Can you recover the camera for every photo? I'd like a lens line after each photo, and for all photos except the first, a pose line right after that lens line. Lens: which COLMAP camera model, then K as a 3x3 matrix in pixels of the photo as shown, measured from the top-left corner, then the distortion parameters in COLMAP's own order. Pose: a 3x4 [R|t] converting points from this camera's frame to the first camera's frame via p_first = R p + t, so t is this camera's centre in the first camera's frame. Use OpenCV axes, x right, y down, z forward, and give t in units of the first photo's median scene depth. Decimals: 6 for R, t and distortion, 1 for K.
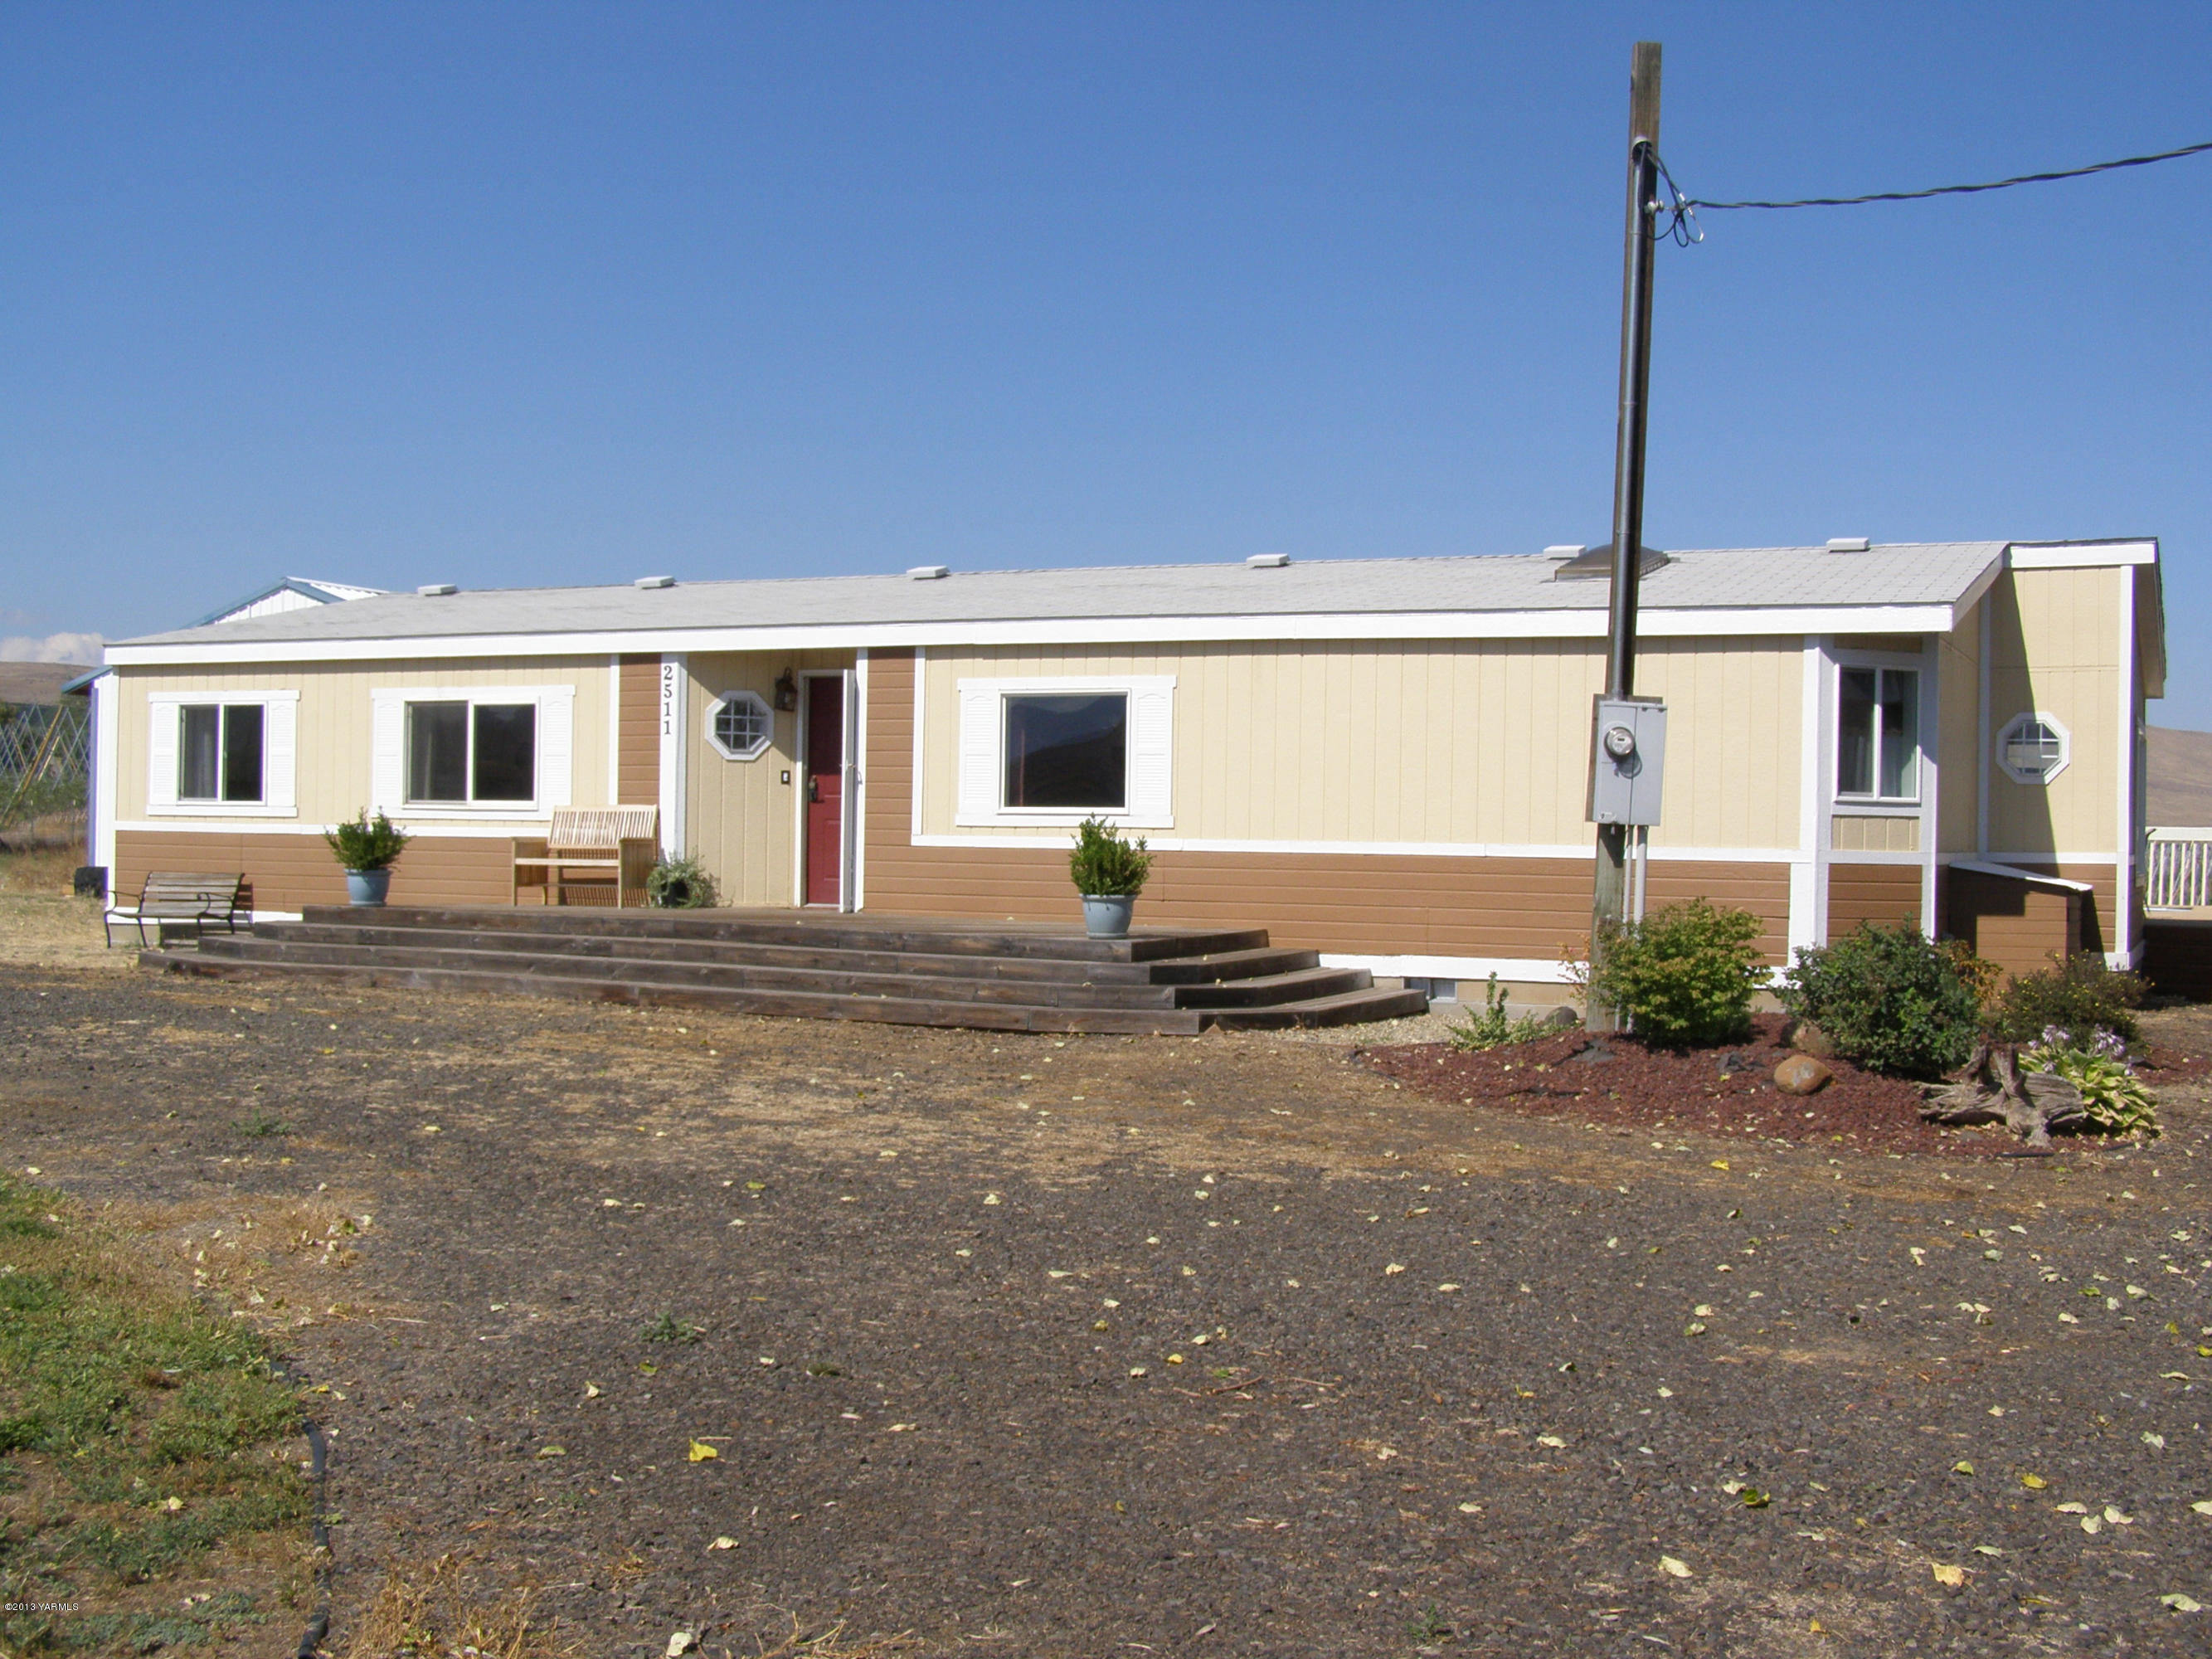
lens RADIAL K [[2604.0, 0, 1106.0], [0, 2604.0, 829.5], [0, 0, 1]] dist [-0.219541, 0.411556]
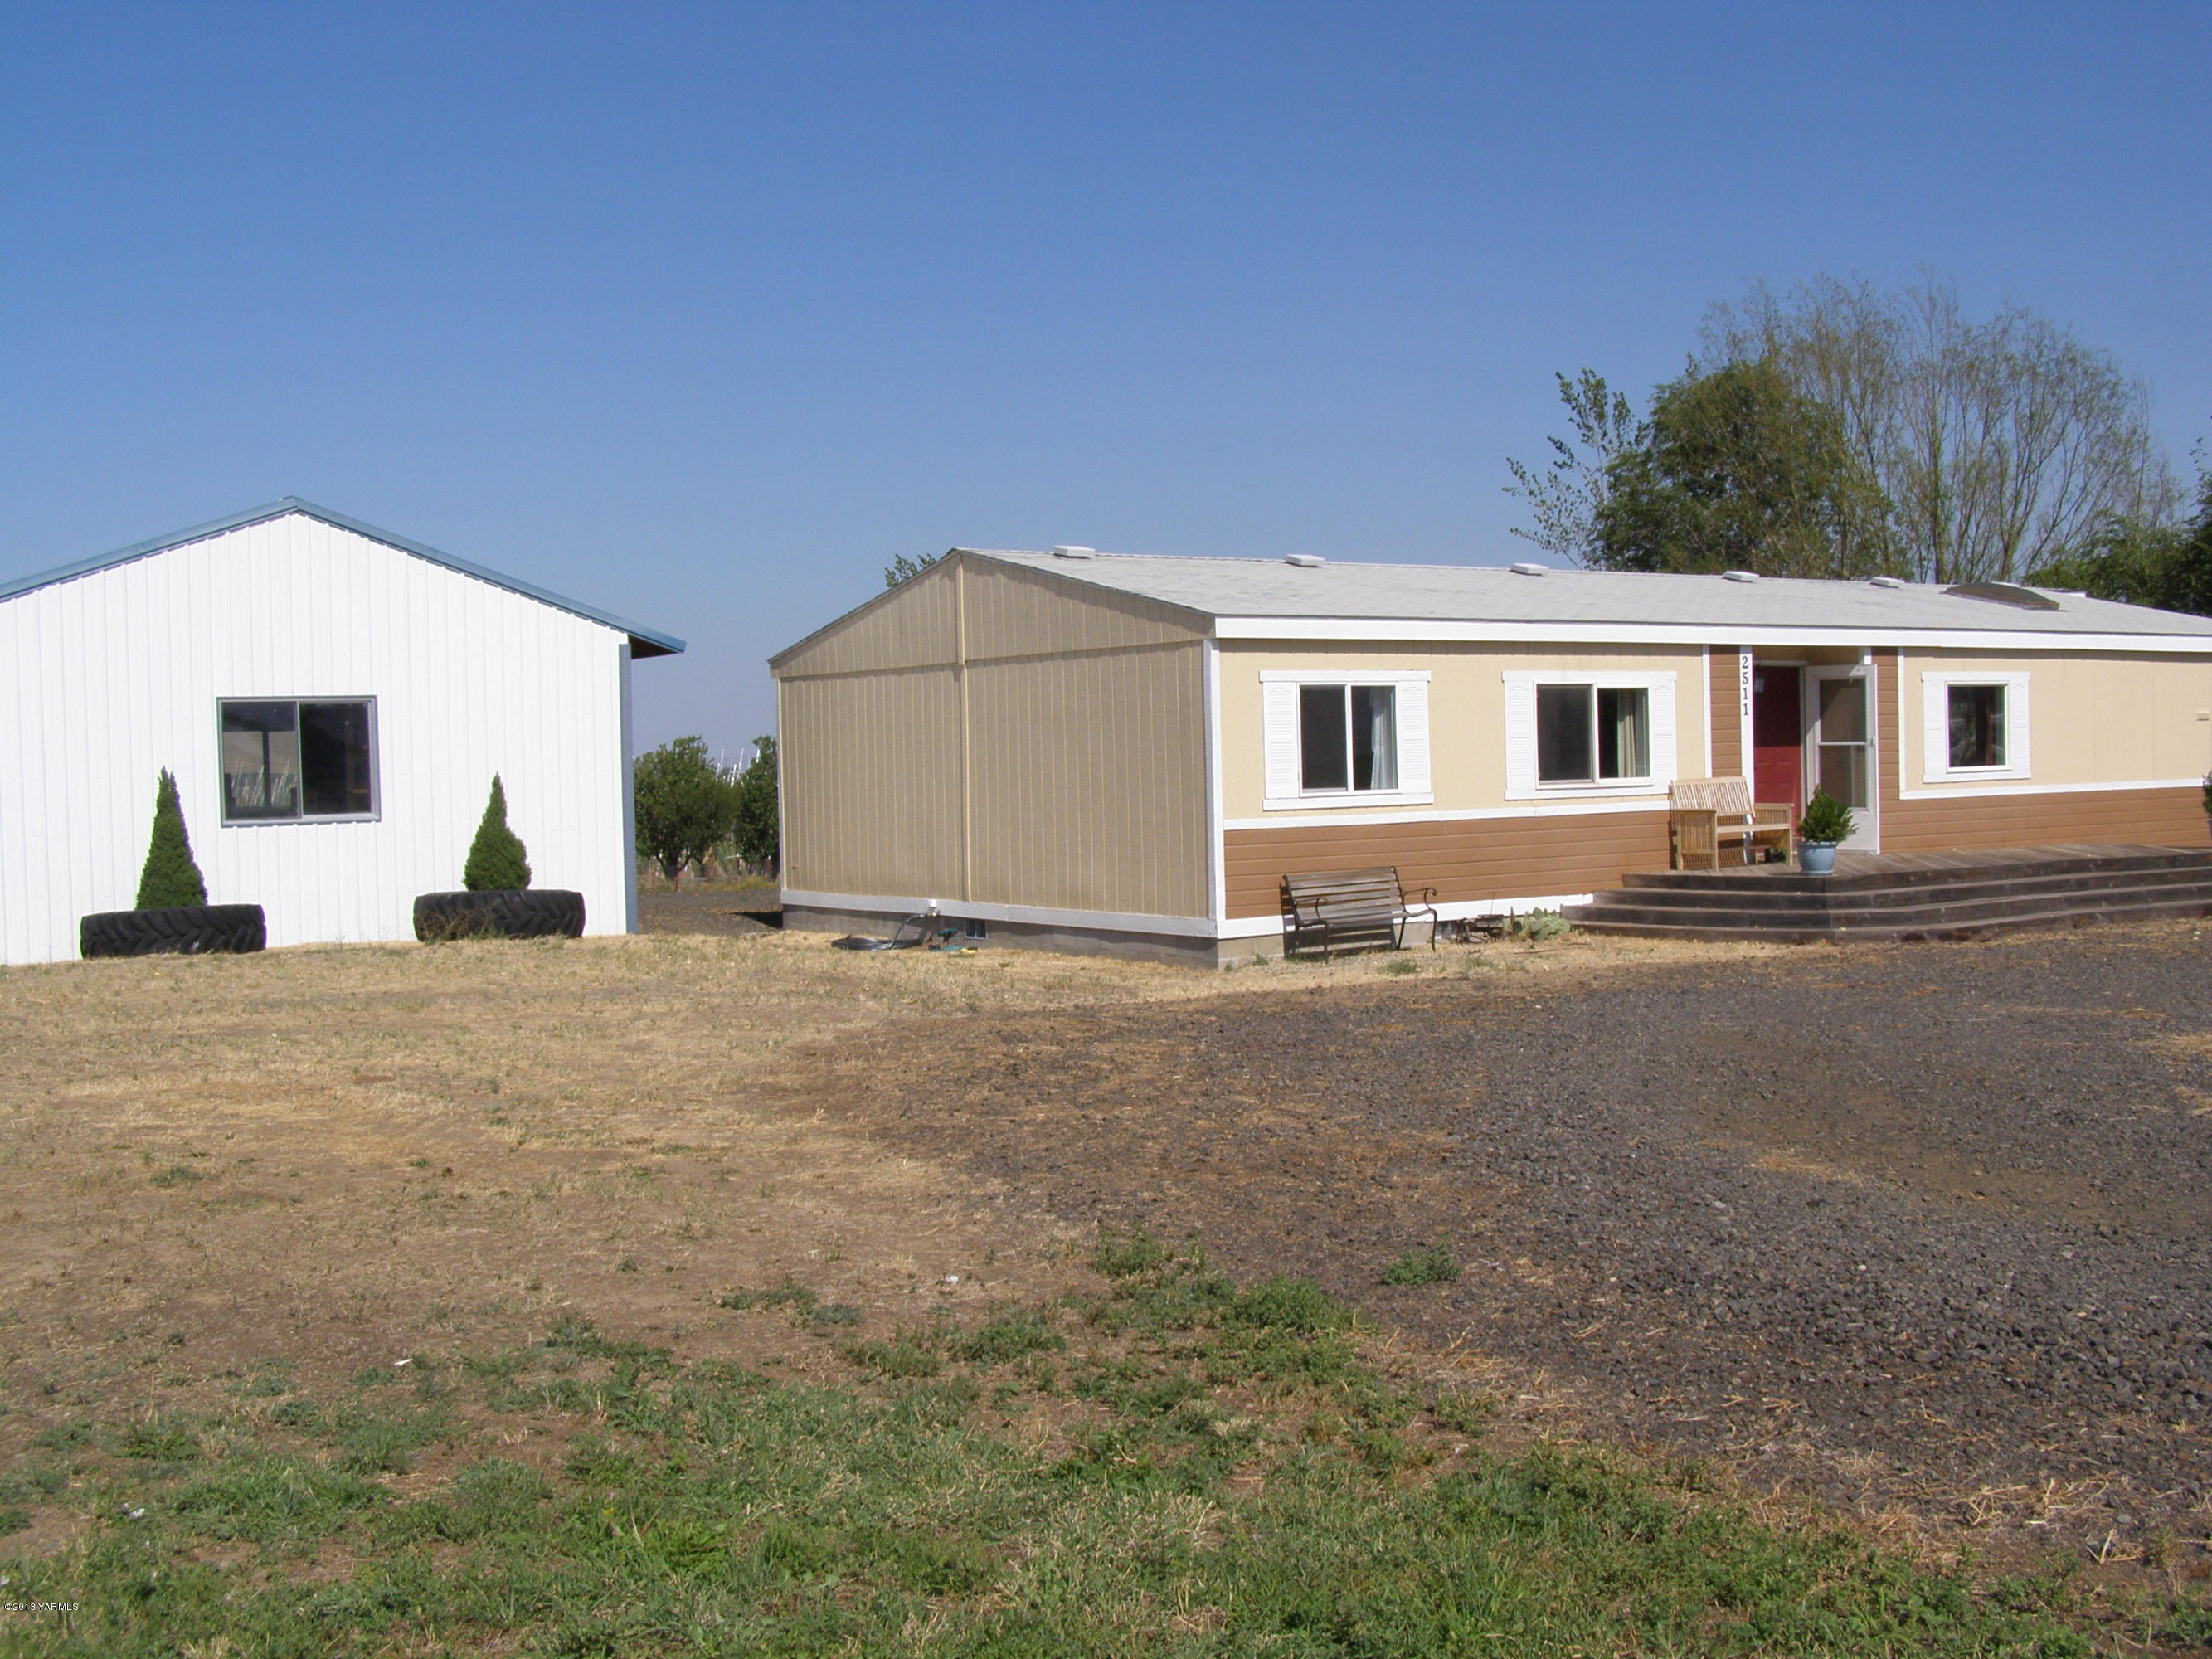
lens RADIAL K [[2500.1, 0, 1106.0], [0, 2500.1, 829.5], [0, 0, 1]] dist [-0.195104, 0.336602]
pose [[0.515082, -0.047758, 0.855810, -1.276112], [0.037558, 0.998745, 0.033129, -0.033218], [-0.856318, 0.015078, 0.516229, 0.676690]]
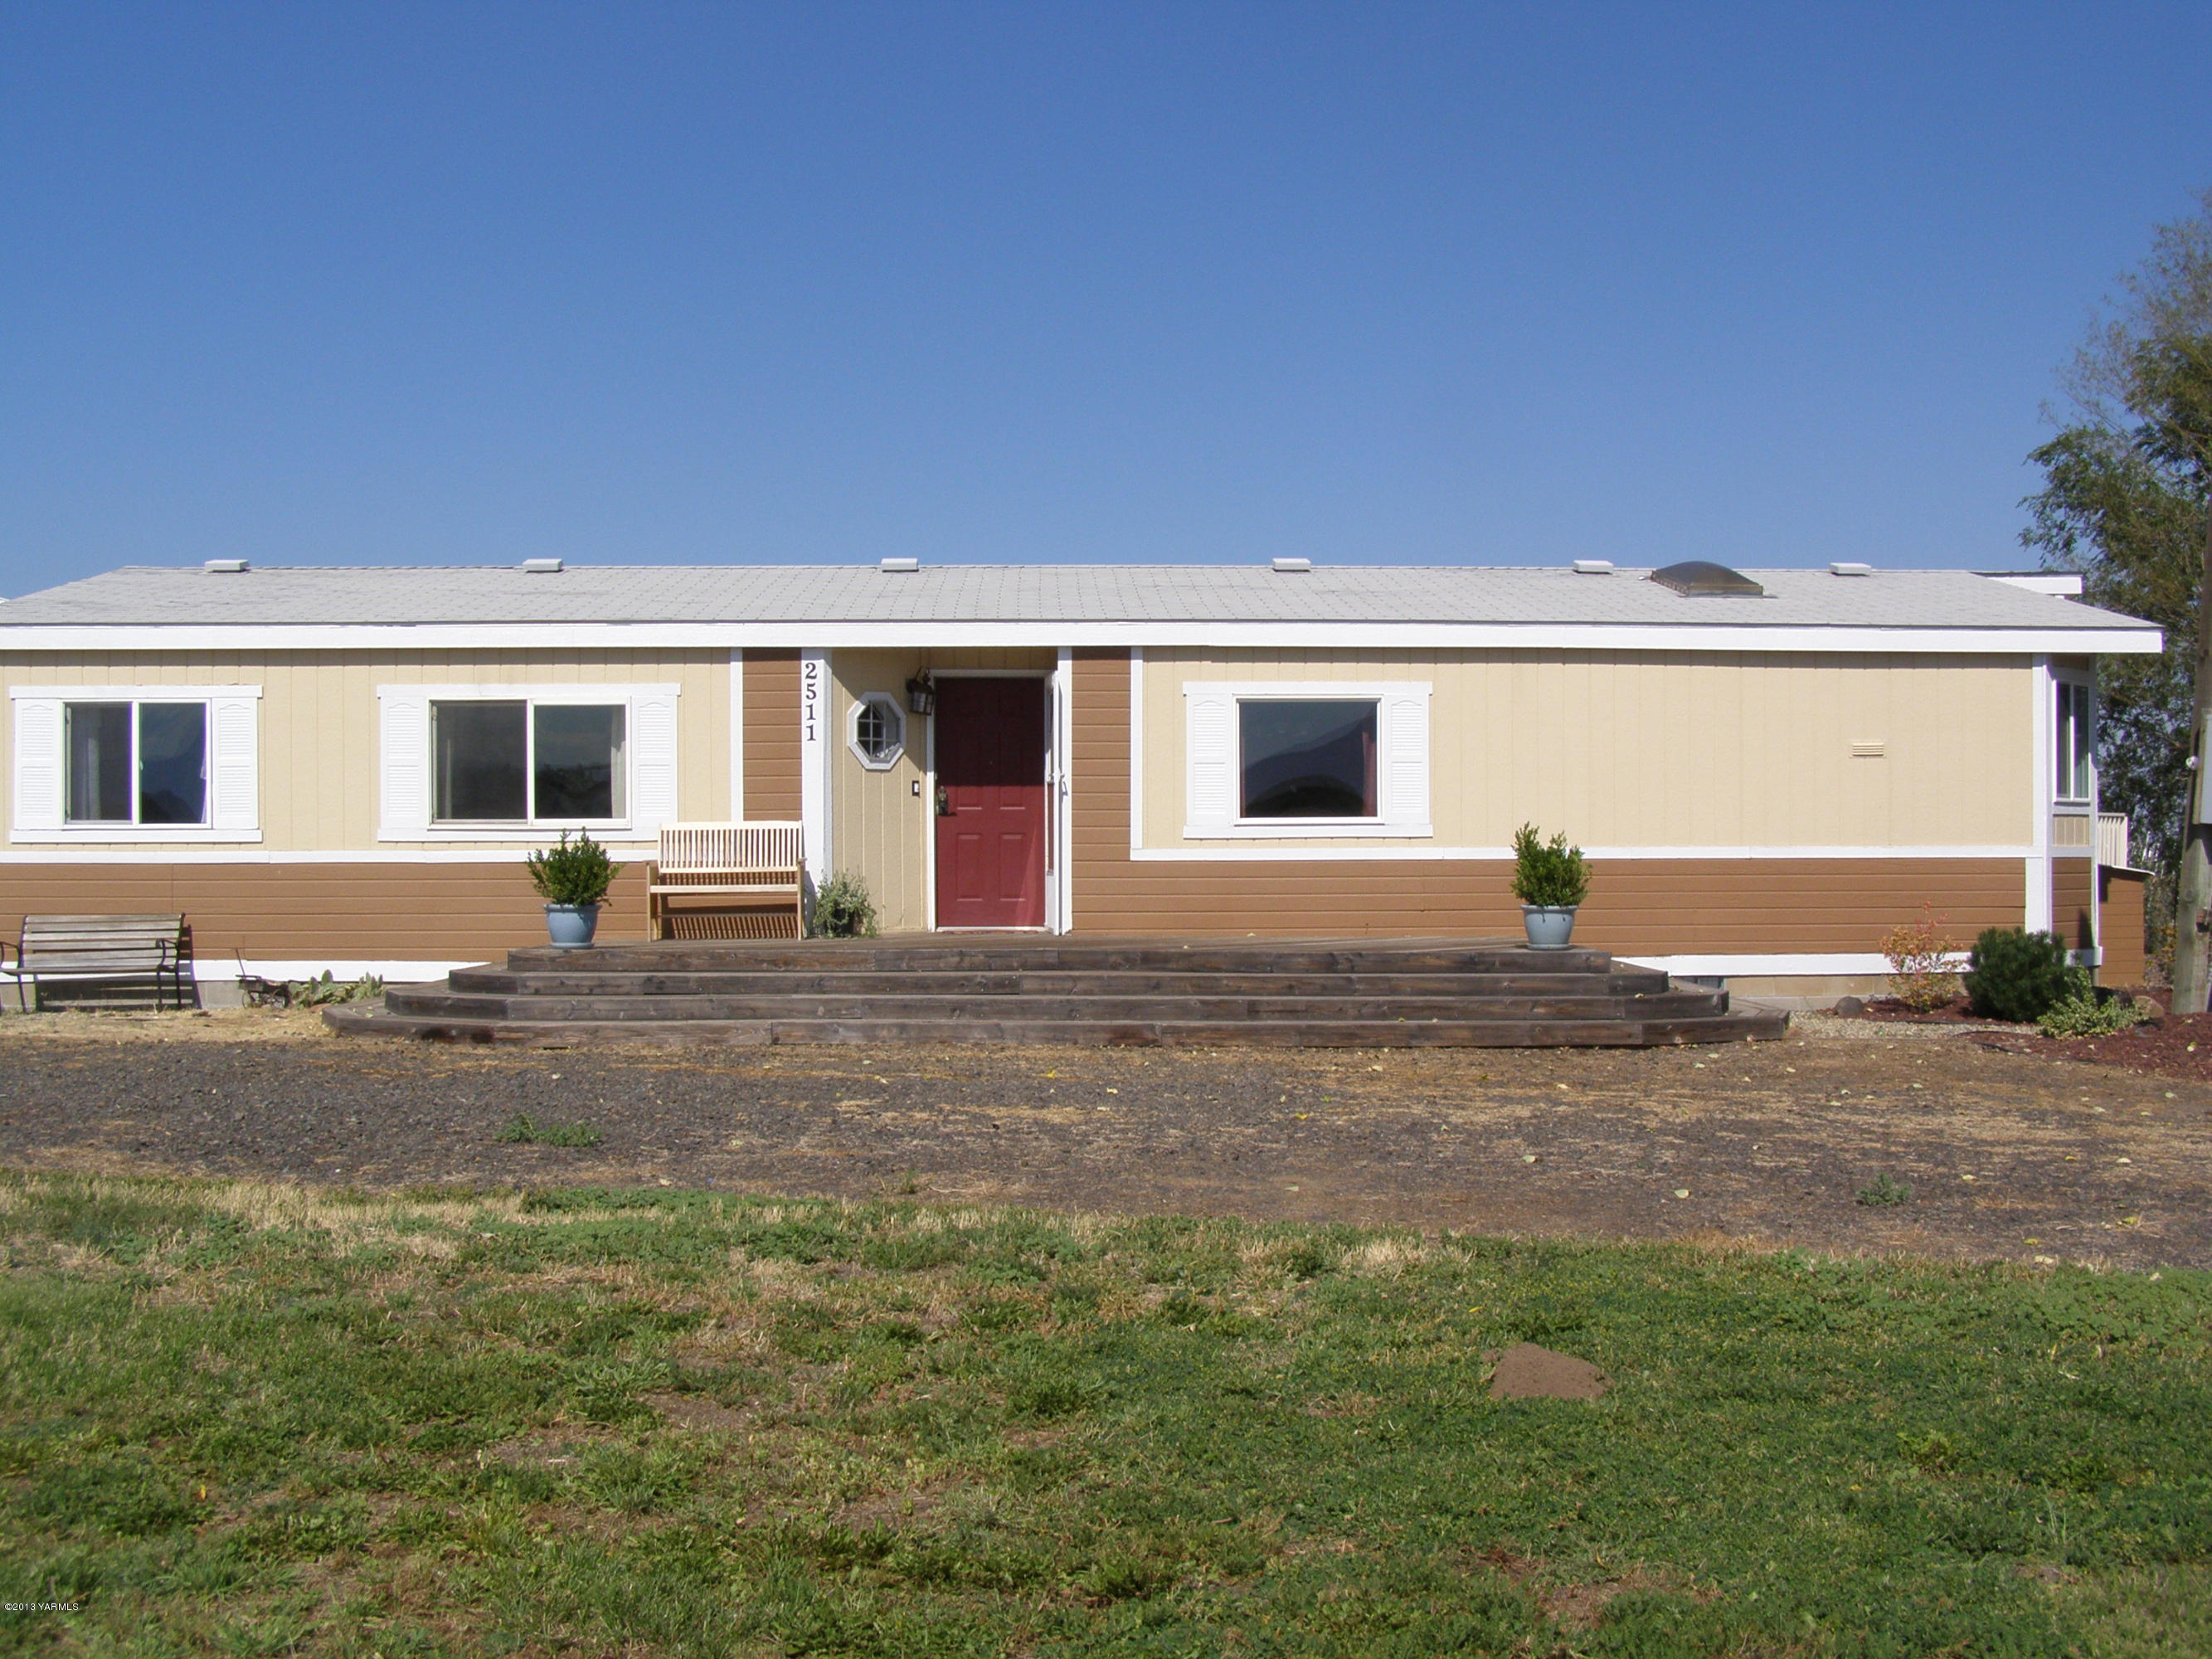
lens RADIAL K [[2500.1, 0, 1106.0], [0, 2500.1, 829.5], [0, 0, 1]] dist [-0.195104, 0.336602]
pose [[0.885040, -0.015372, 0.465261, -0.478355], [0.016190, 0.999866, 0.002238, -0.006805], [-0.465233, 0.005552, 0.885171, 0.202147]]
